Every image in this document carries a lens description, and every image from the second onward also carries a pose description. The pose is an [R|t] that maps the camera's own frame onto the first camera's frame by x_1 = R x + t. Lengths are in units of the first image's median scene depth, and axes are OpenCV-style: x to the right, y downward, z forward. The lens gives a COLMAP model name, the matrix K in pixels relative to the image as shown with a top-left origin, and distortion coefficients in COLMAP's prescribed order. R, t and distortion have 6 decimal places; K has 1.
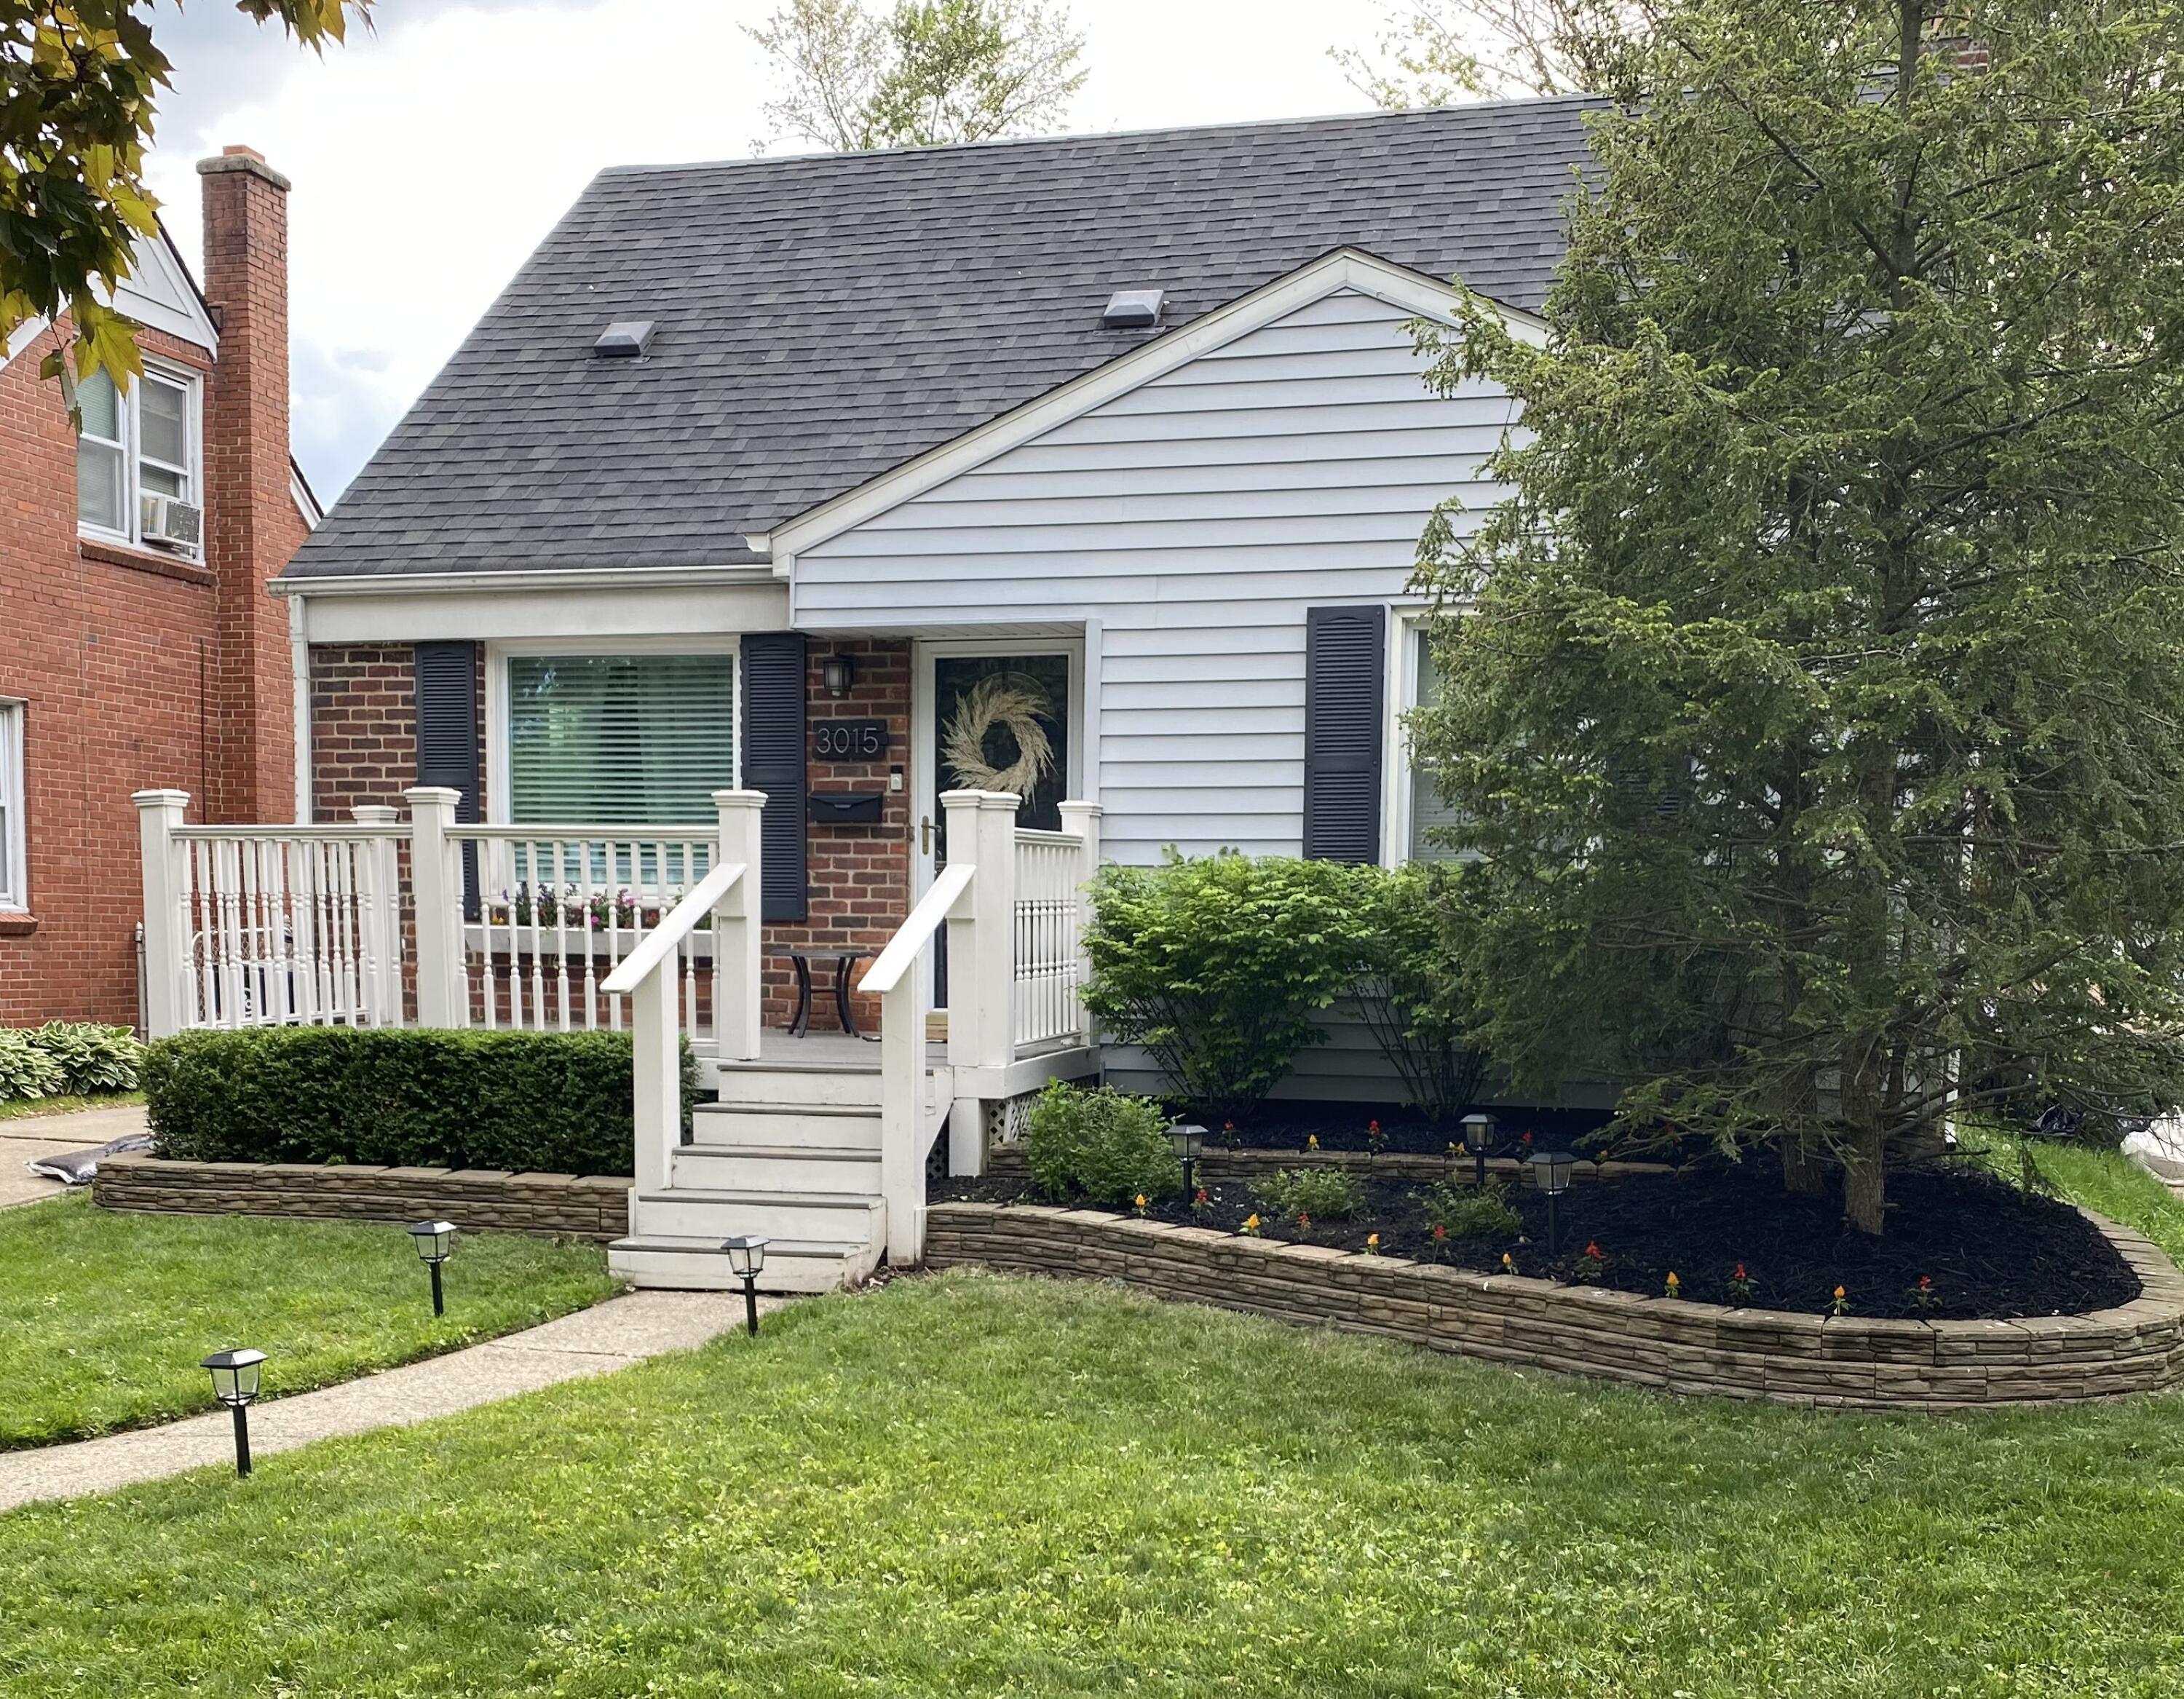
lens RADIAL K [[2320.1, 0, 1090.1], [0, 2320.1, 1090.9], [0, 0, 1]] dist [0.102076, -0.191385]
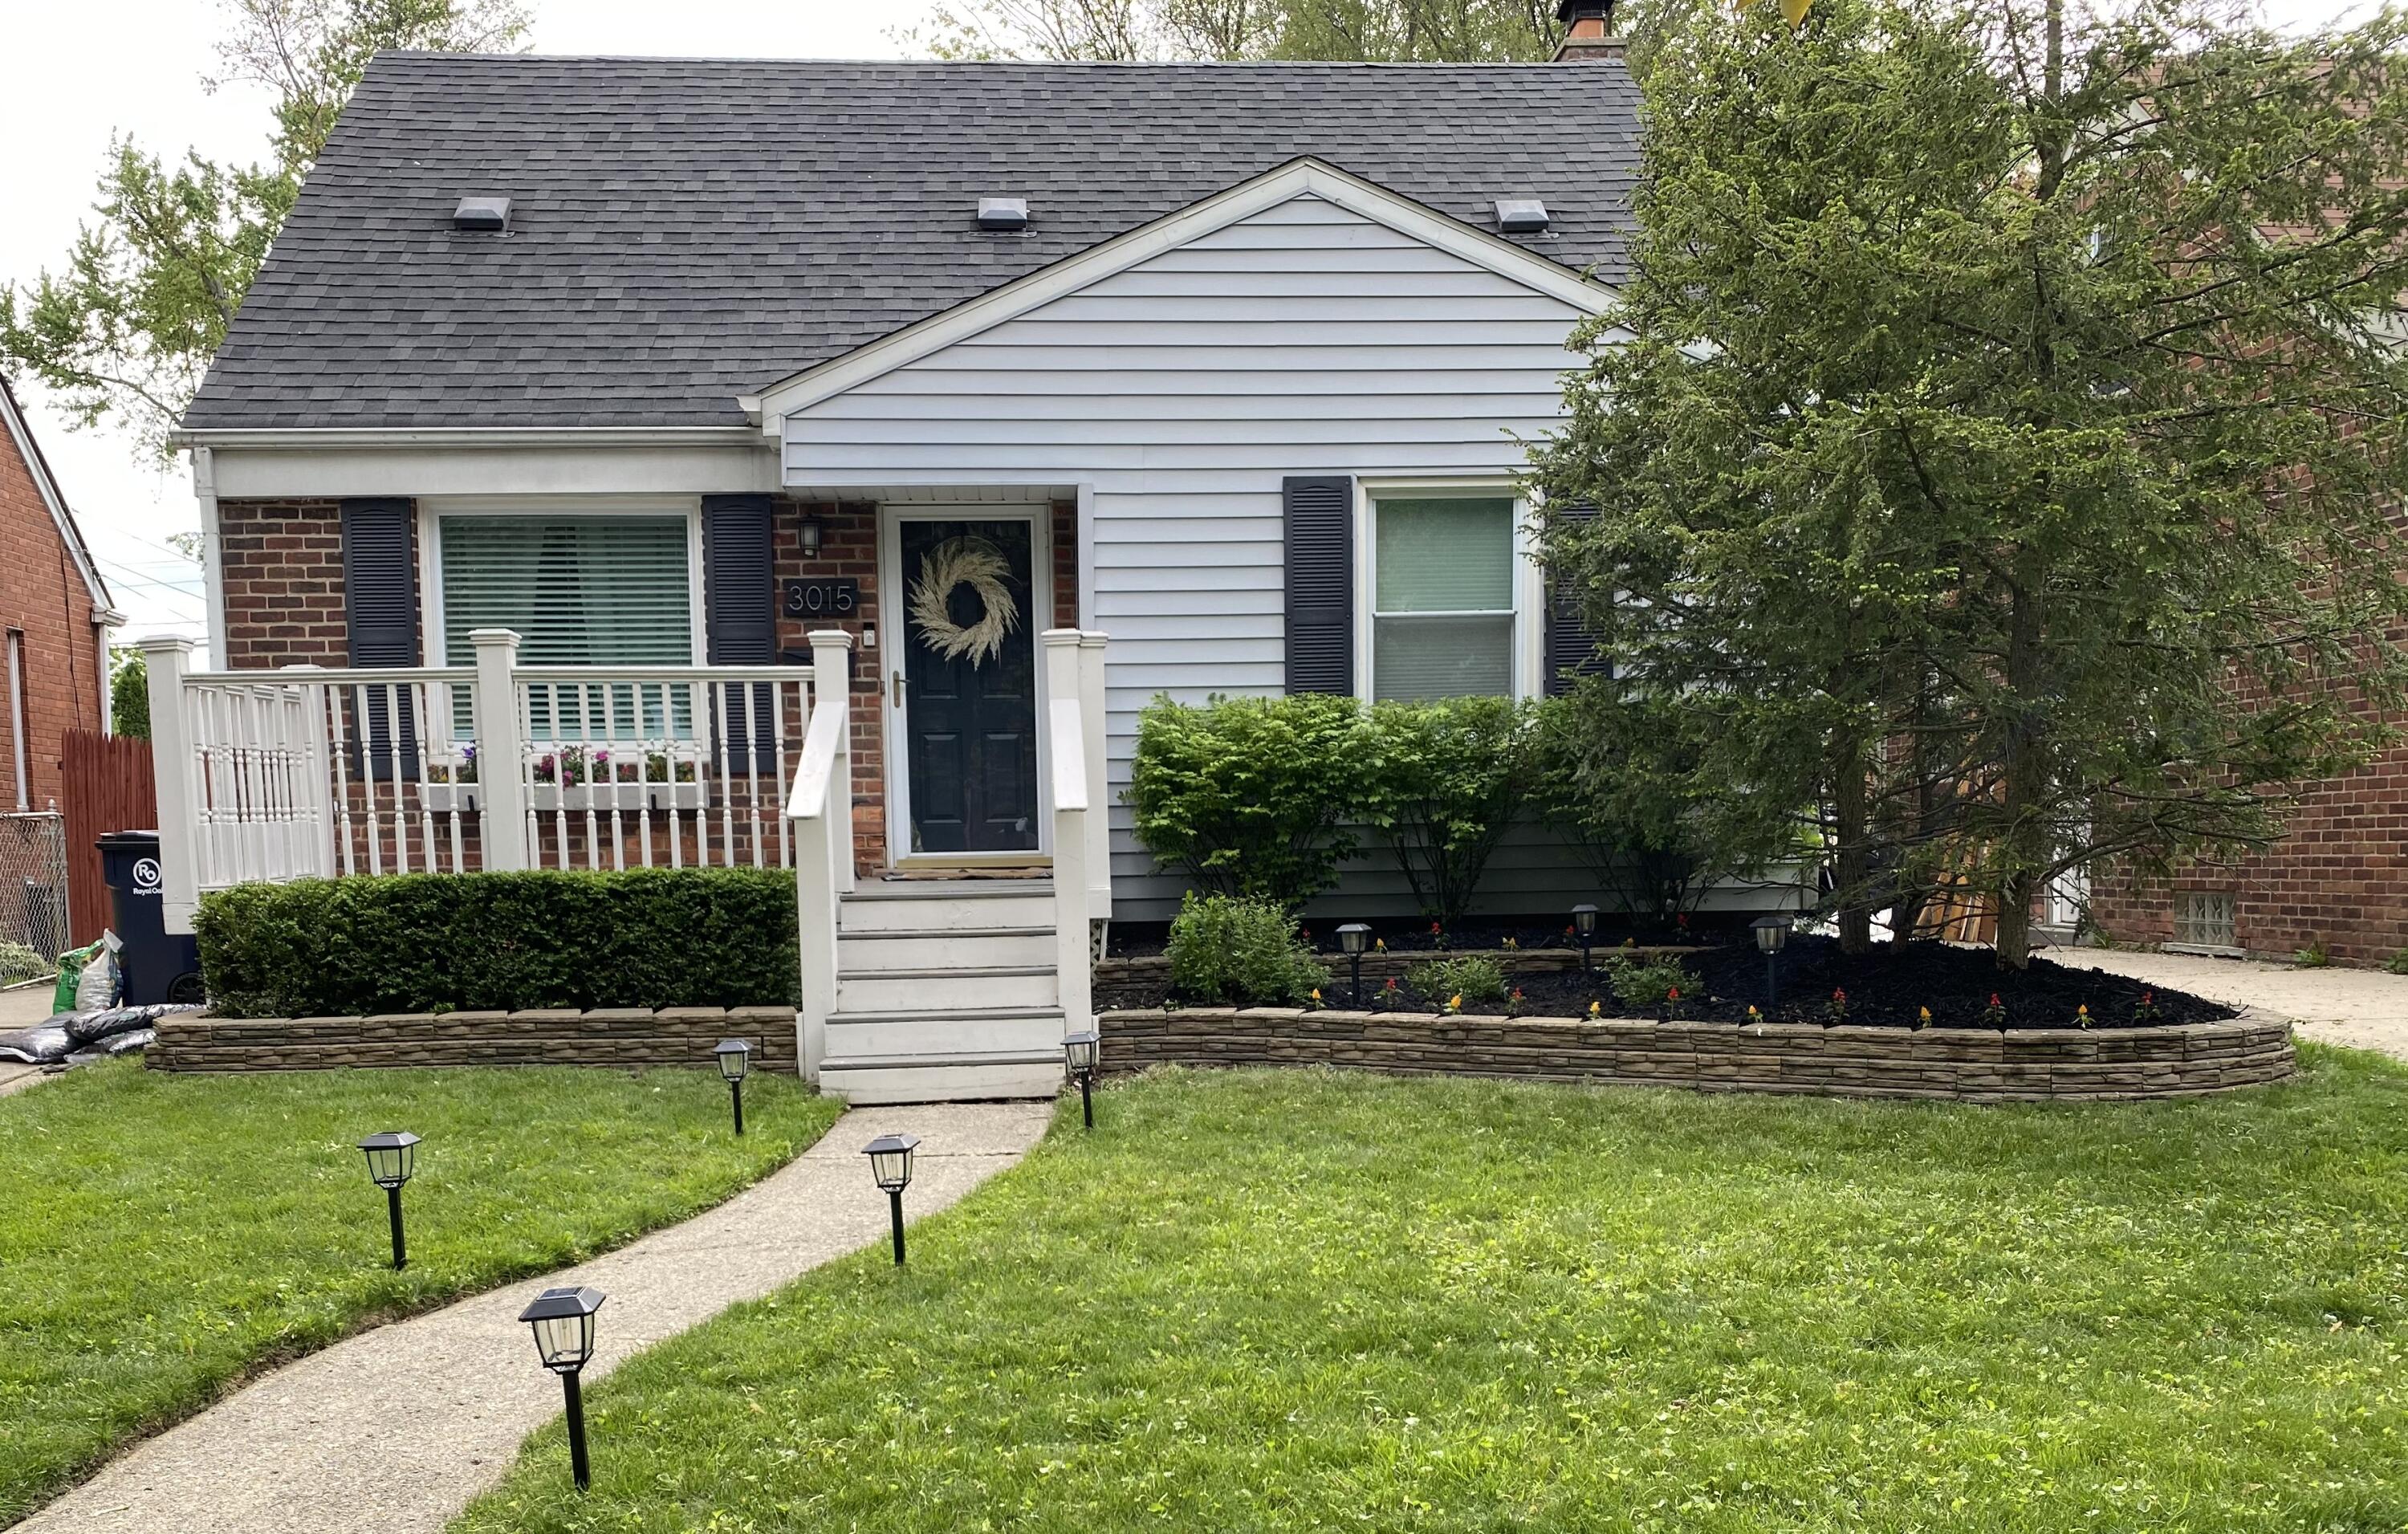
lens RADIAL K [[2054.7, 0, 1172.1], [0, 2054.7, 978.9], [0, 0, 1]] dist [0.046997, -0.086382]
pose [[0.948664, -0.047276, 0.312732, -0.276724], [0.048069, 0.998831, 0.005180, 0.025272], [-0.312611, 0.010119, 0.949827, 0.081090]]
